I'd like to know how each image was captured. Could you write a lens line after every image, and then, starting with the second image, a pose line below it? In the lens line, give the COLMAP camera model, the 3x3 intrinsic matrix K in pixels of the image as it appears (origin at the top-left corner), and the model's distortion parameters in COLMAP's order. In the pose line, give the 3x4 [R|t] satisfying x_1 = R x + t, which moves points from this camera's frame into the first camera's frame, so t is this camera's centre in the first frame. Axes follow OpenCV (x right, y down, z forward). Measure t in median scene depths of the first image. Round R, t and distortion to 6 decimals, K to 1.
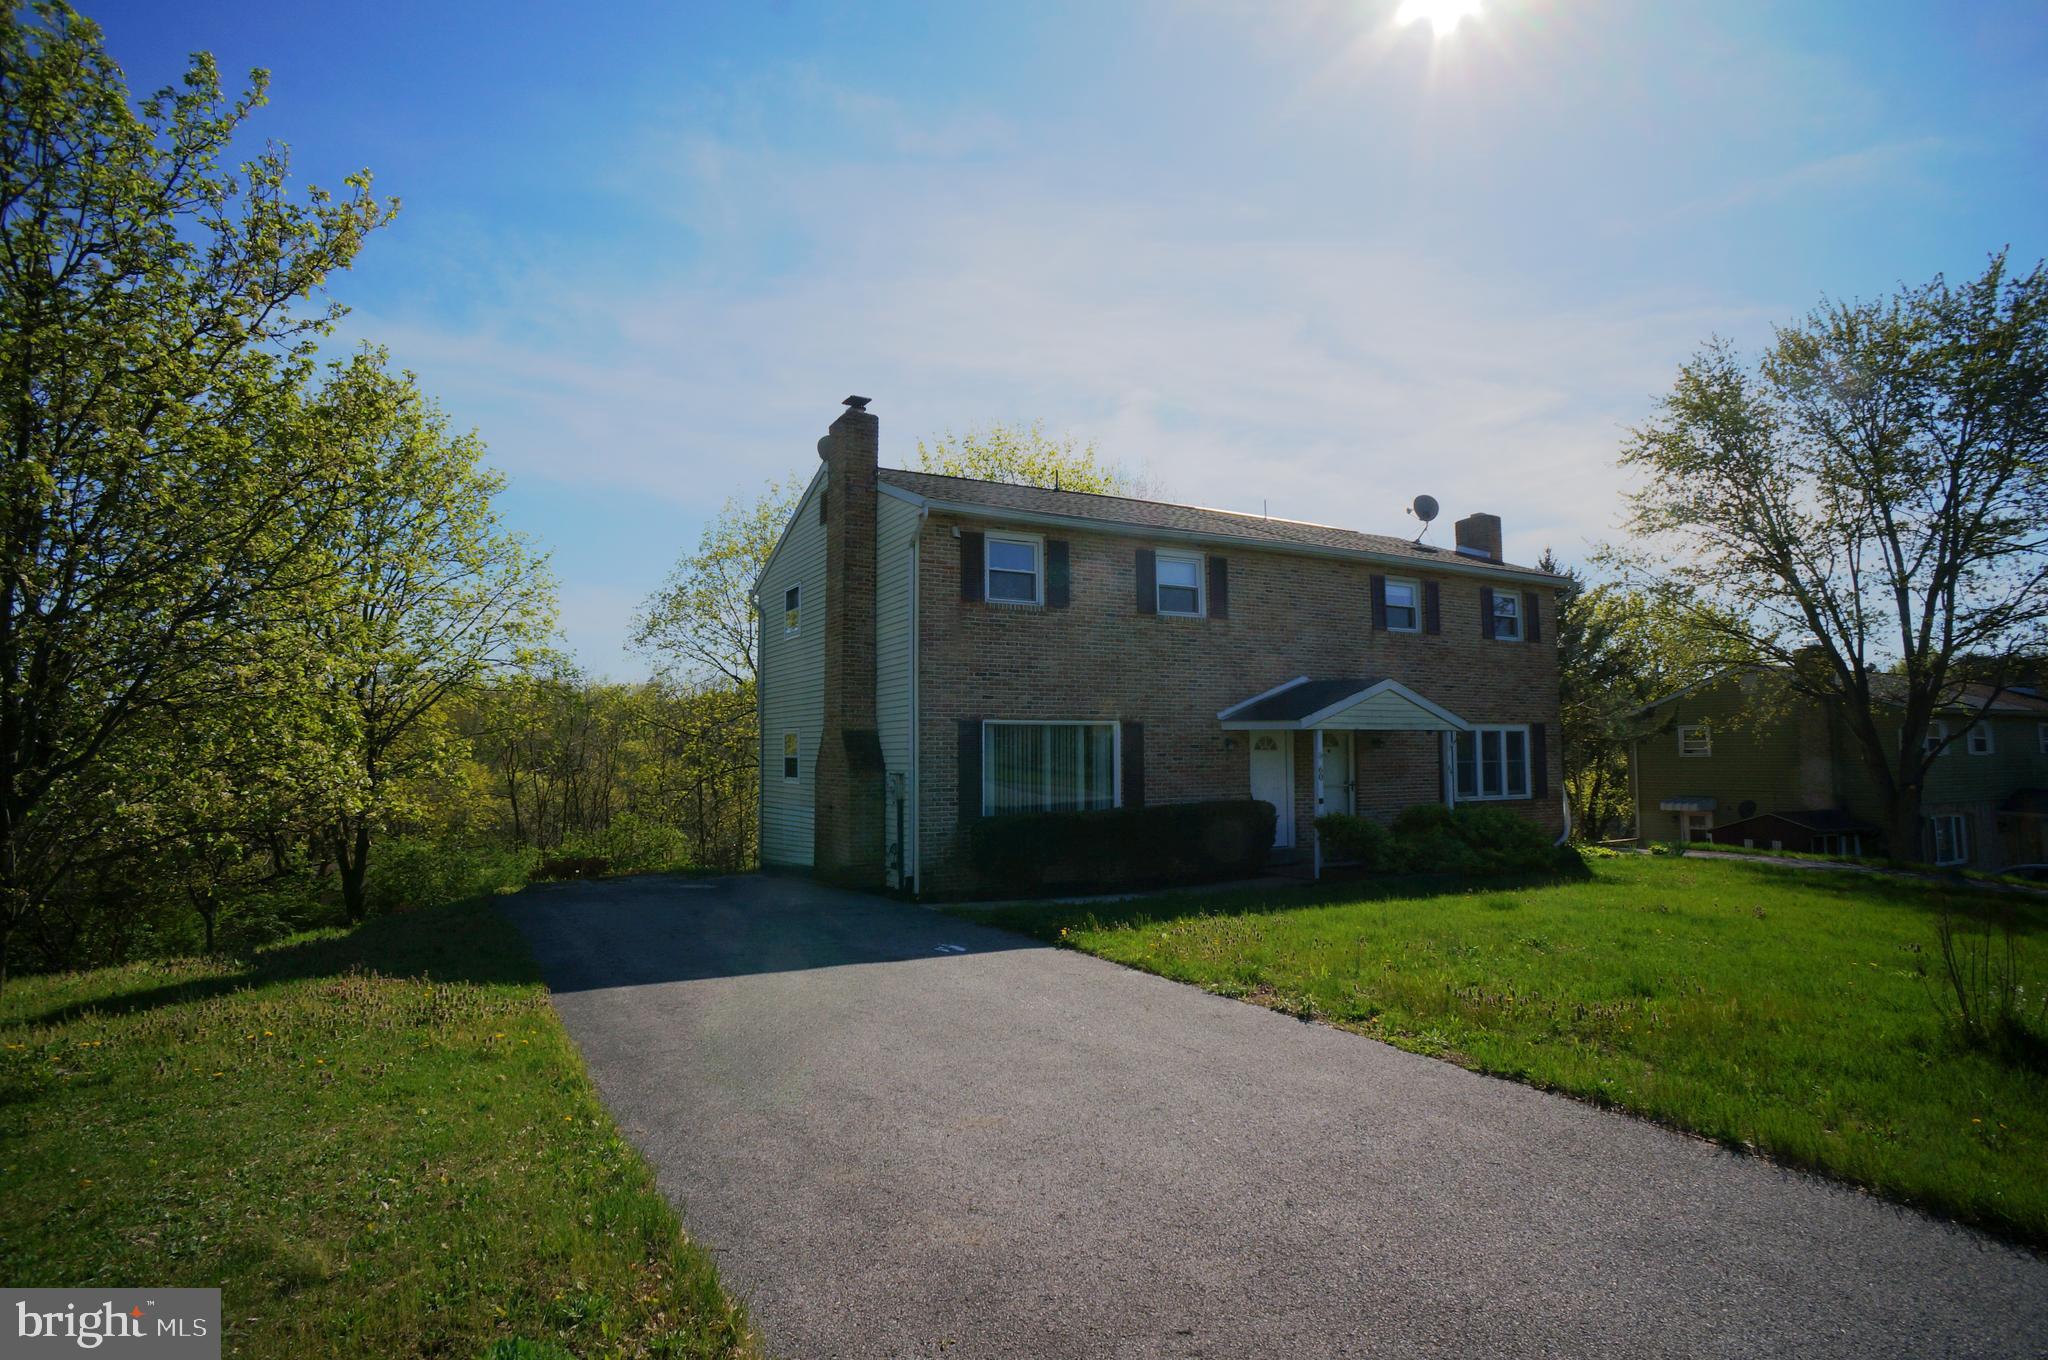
lens RADIAL K [[1065.8, 0, 1026.6], [0, 1065.8, 698.5], [0, 0, 1]] dist [-0.042250, 0.011256]
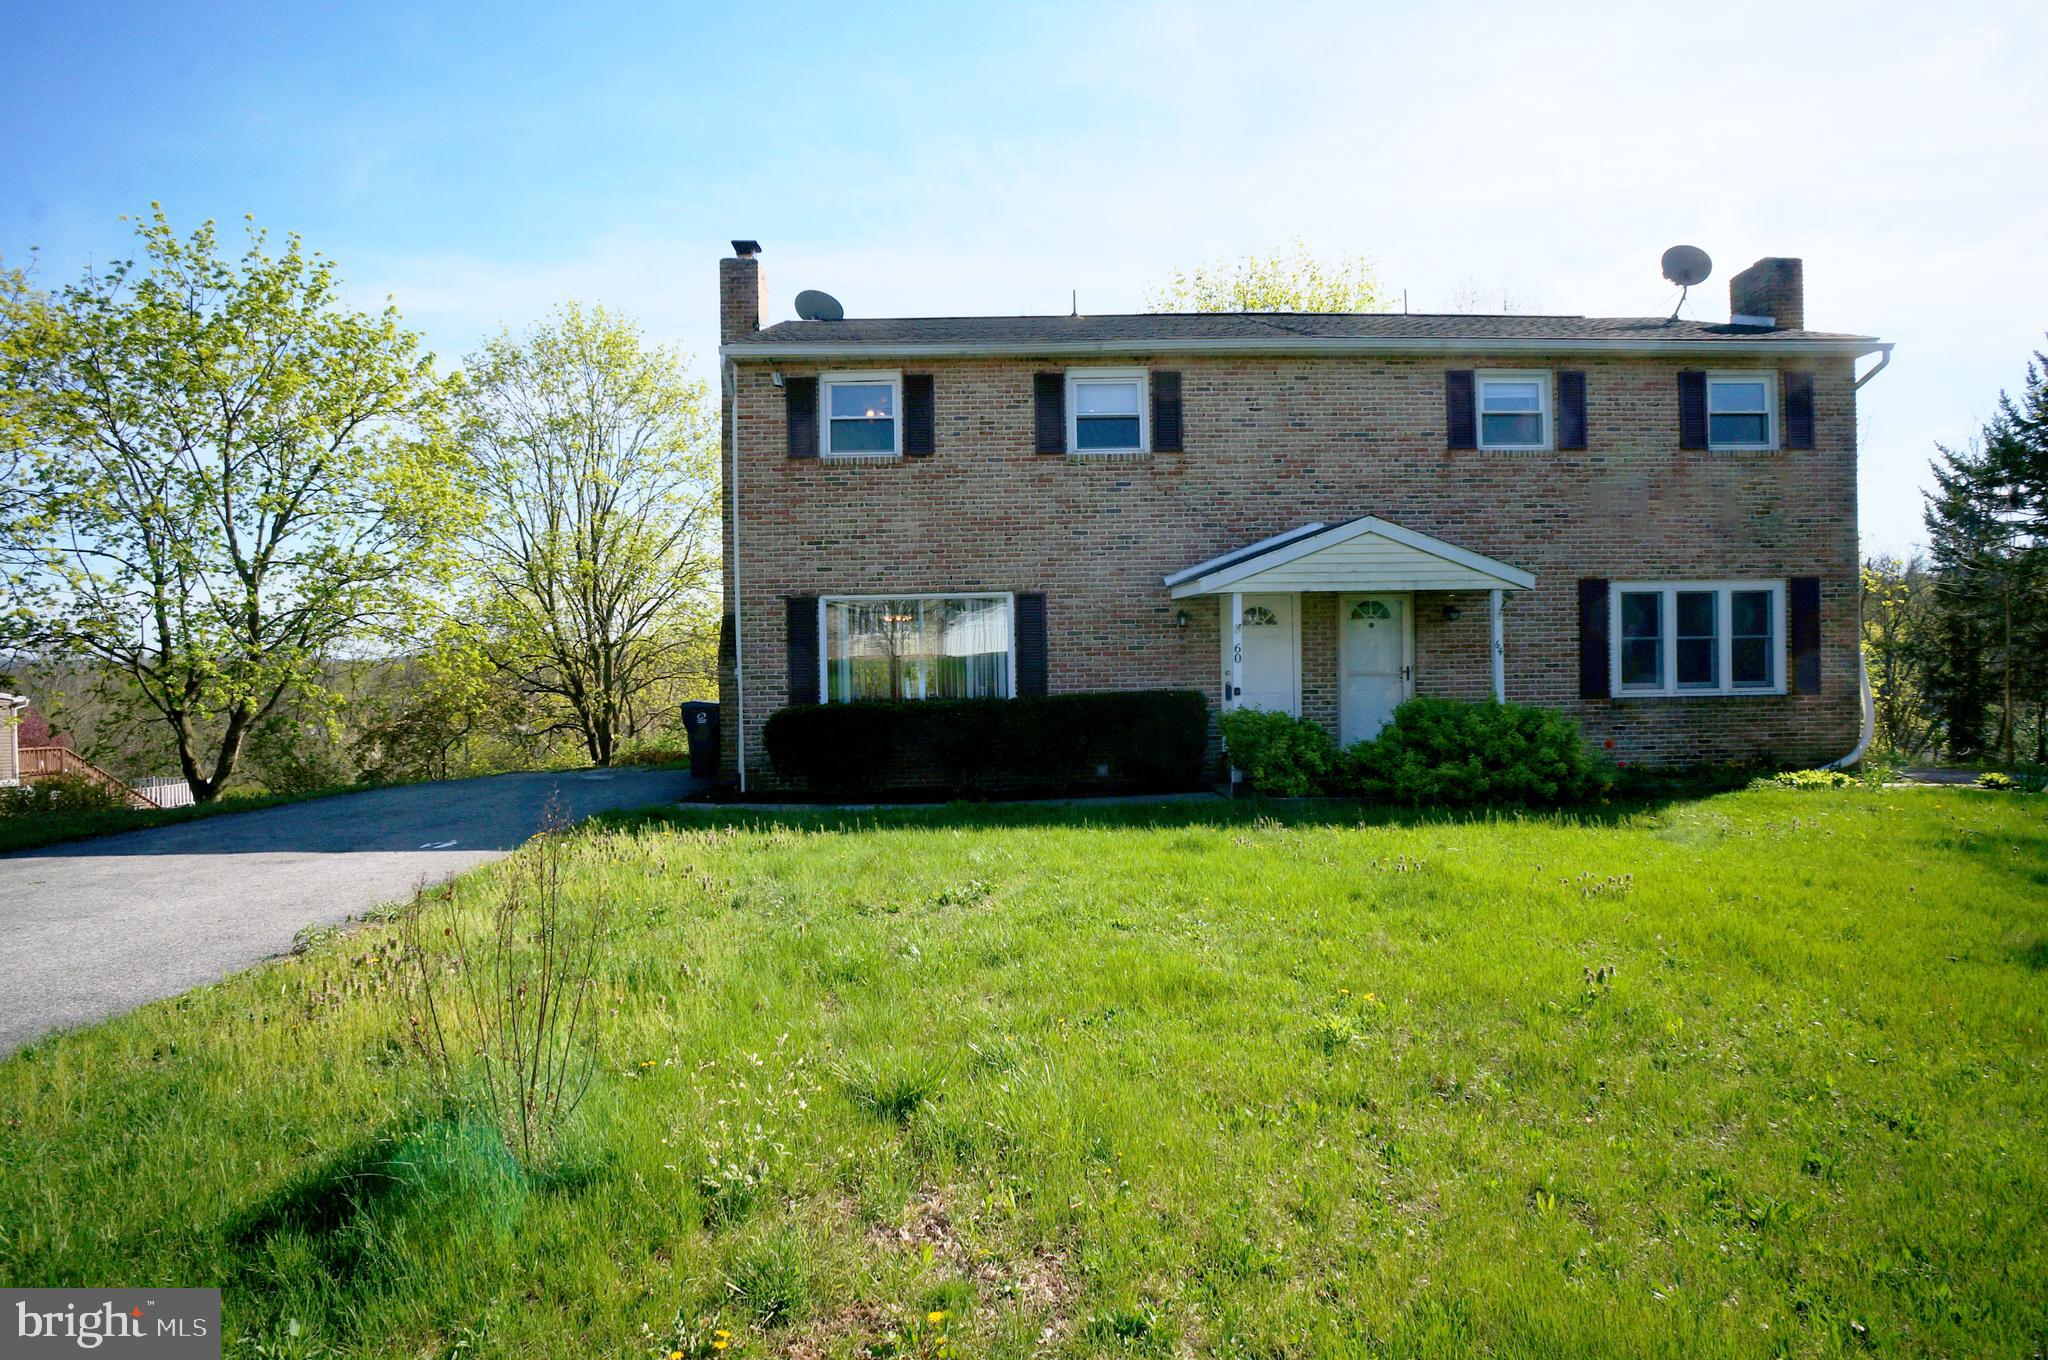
lens RADIAL K [[1065.8, 0, 1064.2], [0, 1065.8, 699.1], [0, 0, 1]] dist [-0.042250, 0.011256]
pose [[0.891567, 0.012247, -0.452723, 0.463885], [0.036770, 0.994377, 0.099312, 0.021778], [0.451394, -0.105189, 0.886103, 0.277903]]
